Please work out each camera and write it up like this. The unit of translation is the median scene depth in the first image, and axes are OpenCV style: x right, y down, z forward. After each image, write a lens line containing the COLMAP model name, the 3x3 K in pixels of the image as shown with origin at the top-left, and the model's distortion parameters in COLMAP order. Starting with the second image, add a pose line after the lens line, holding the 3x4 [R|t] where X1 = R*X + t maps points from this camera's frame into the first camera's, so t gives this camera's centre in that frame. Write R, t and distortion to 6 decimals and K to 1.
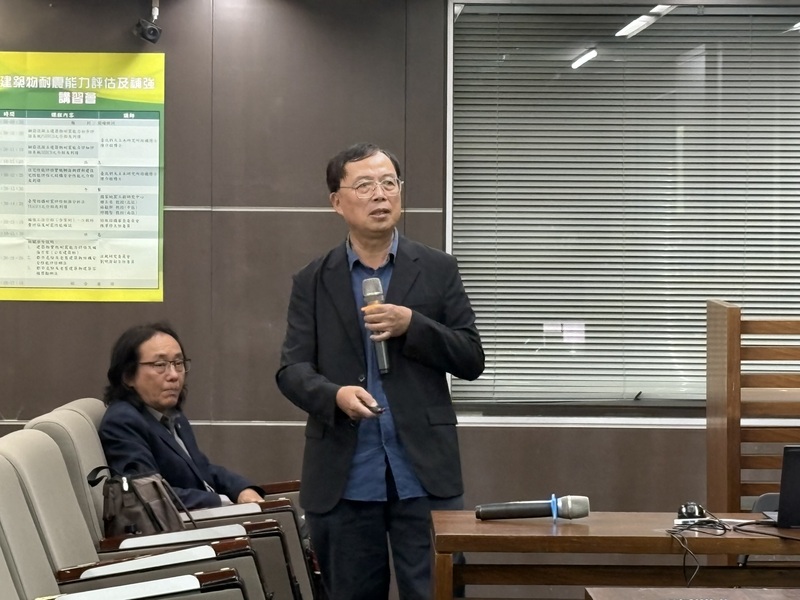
lens RADIAL K [[3098.8, 0, 401.1], [0, 3098.8, 304.4], [0, 0, 1]] dist [0.218804, 0.000000]
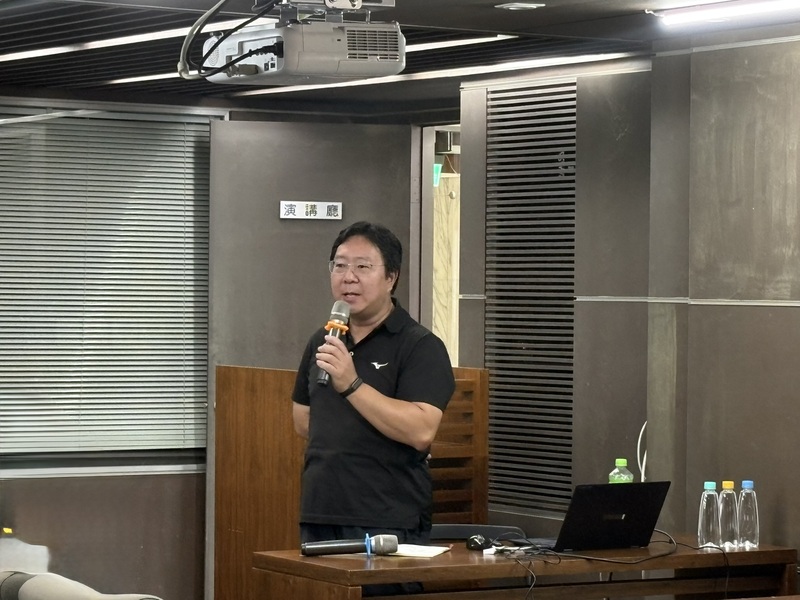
lens RADIAL K [[2770.2, 0, 408.0], [0, 2770.2, 294.3], [0, 0, 1]] dist [0.262576, 0.000000]
pose [[0.859607, 0.001375, 0.510953, -0.392860], [0.010300, 0.999747, -0.020020, -0.006855], [-0.510851, 0.022472, 0.859375, 0.067496]]
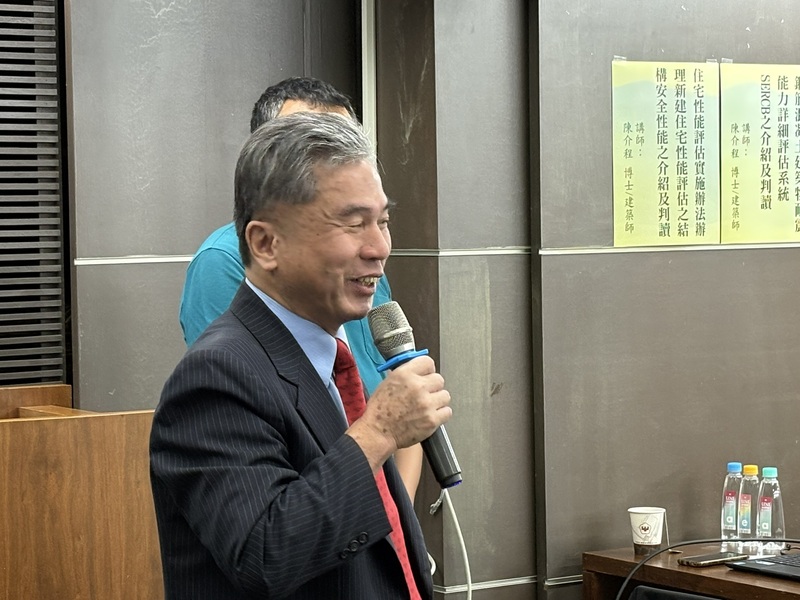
lens RADIAL K [[2311.8, 0, 399.4], [0, 2311.8, 301.2], [0, 0, 1]] dist [0.246758, 0.000000]
pose [[-0.543985, -0.023418, 0.838768, -0.307502], [0.041108, 0.997666, 0.054515, -0.044205], [-0.838087, 0.064135, -0.541753, 1.205745]]
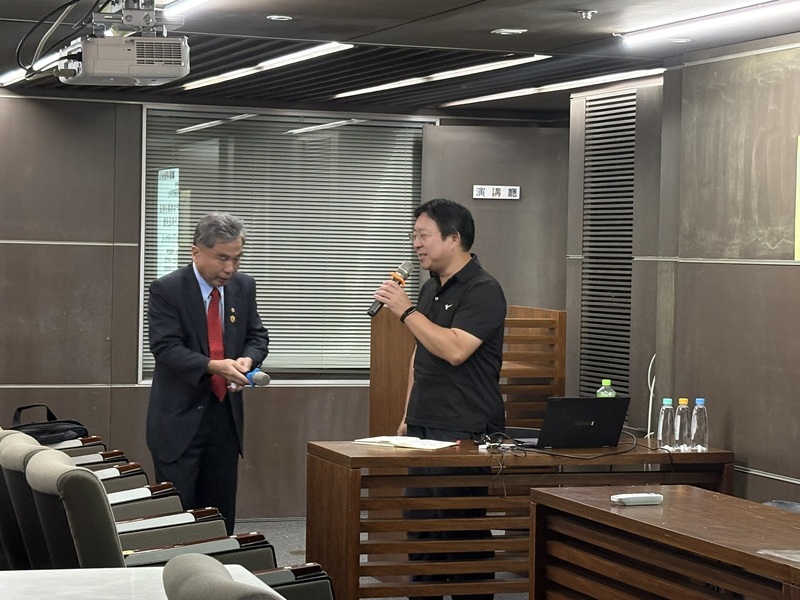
lens RADIAL K [[2028.3, 0, 396.2], [0, 2028.3, 301.7], [0, 0, 1]] dist [0.246082, 0.000000]
pose [[0.949384, 0.004956, 0.314080, -0.224842], [-0.004814, 0.999988, -0.001227, -0.002196], [-0.314082, -0.000347, 0.949396, 0.016915]]
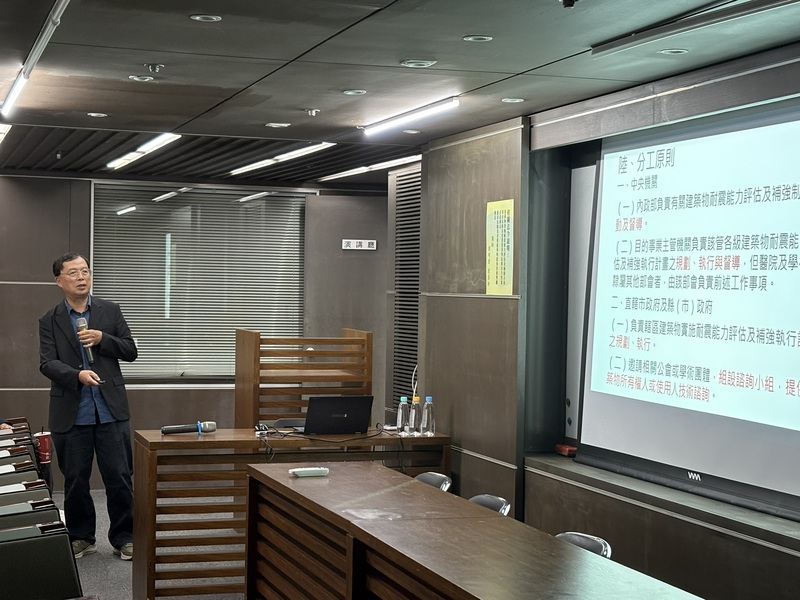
lens RADIAL K [[1496.9, 0, 400.9], [0, 1496.9, 301.9], [0, 0, 1]] dist [0.176218, 0.000000]
pose [[0.958538, 0.007595, 0.284862, -0.090598], [-0.002655, 0.999839, -0.017725, -0.001856], [-0.284951, 0.016234, 0.958405, -0.018165]]
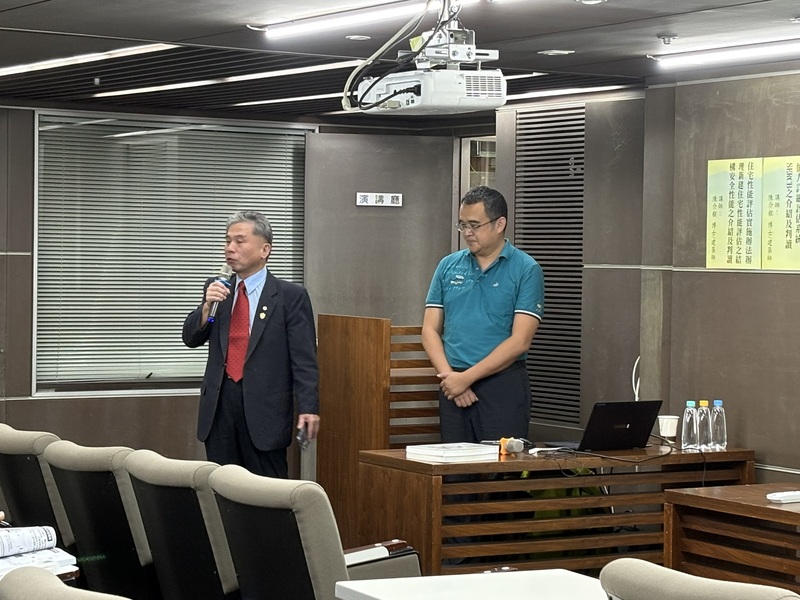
lens RADIAL K [[2088.6, 0, 394.3], [0, 2088.6, 294.3], [0, 0, 1]] dist [0.240310, 0.000000]
pose [[0.862761, -0.004202, 0.505594, -0.431467], [0.006573, 0.999974, -0.002906, -0.008621], [-0.505569, 0.005830, 0.862767, 0.057258]]
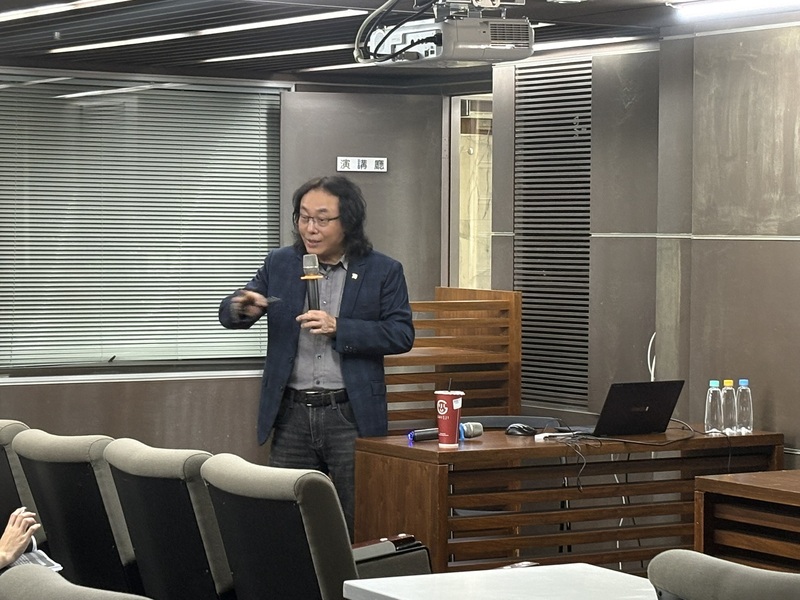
lens RADIAL K [[2278.6, 0, 400.7], [0, 2278.6, 301.1], [0, 0, 1]] dist [0.220361, 0.000000]
pose [[0.851998, -0.017359, 0.523257, -0.443120], [0.013844, 0.999848, 0.010629, -0.007165], [-0.523362, -0.001811, 0.852109, 0.067547]]
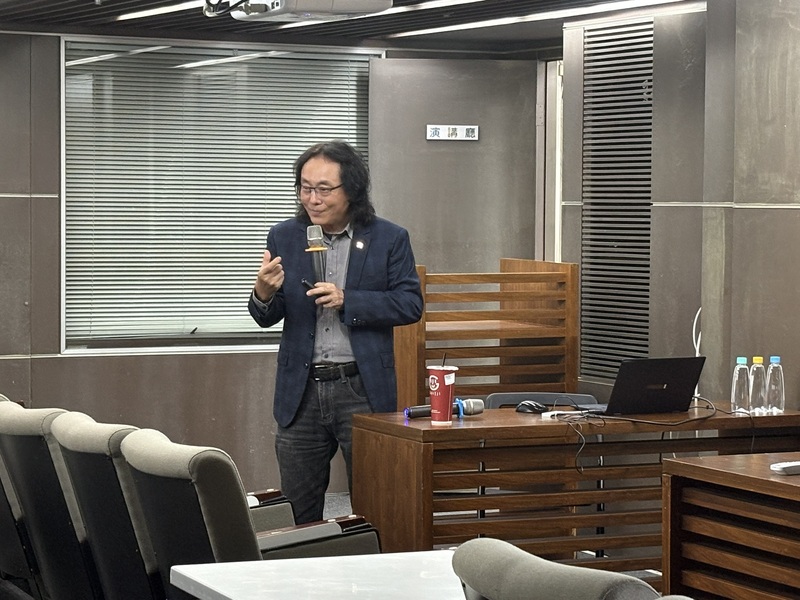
lens RADIAL K [[2278.6, 0, 393.5], [0, 2278.6, 300.6], [0, 0, 1]] dist [0.220361, 0.000000]
pose [[0.908363, -0.018831, 0.417758, -0.336694], [0.011453, 0.999731, 0.020160, -0.004235], [-0.418025, -0.013528, 0.908335, 0.050521]]
